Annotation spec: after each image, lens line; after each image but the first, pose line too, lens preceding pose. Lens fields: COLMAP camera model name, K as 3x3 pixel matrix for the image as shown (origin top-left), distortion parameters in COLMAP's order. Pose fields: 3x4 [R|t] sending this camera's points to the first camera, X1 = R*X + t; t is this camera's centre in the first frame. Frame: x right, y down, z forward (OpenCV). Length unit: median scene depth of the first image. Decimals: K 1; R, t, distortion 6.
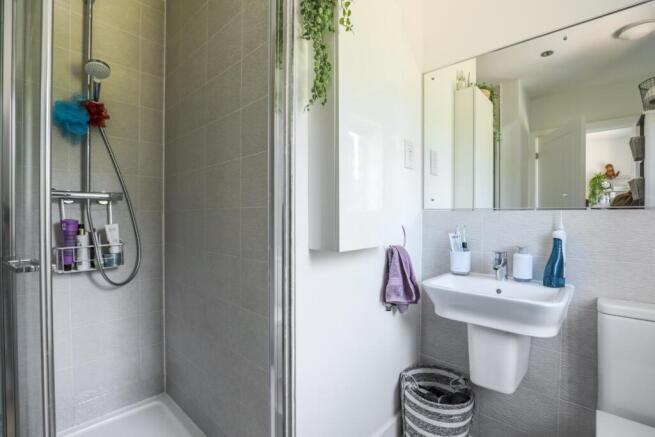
lens RADIAL K [[307.4, 0, 324.7], [0, 307.4, 220.1], [0, 0, 1]] dist [-0.038827, 0.008994]
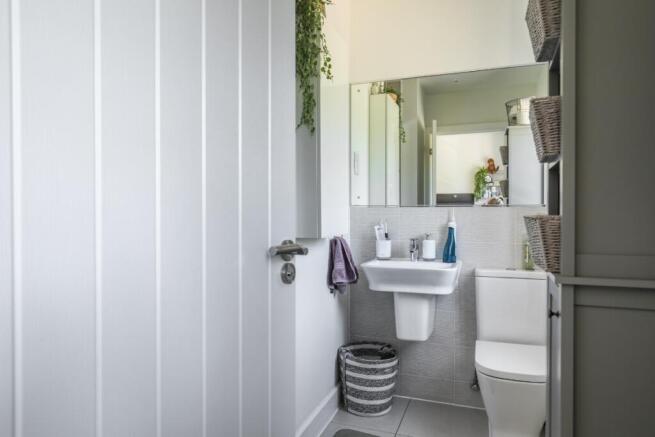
lens RADIAL K [[454.6, 0, 327.5], [0, 454.6, 218.5], [0, 0, 1]] dist [0.029620, -0.000270]
pose [[0.918387, -0.009121, 0.395579, -0.524161], [0.008364, 0.999958, 0.003637, 0.006208], [-0.395596, -0.000031, 0.918425, -0.633860]]
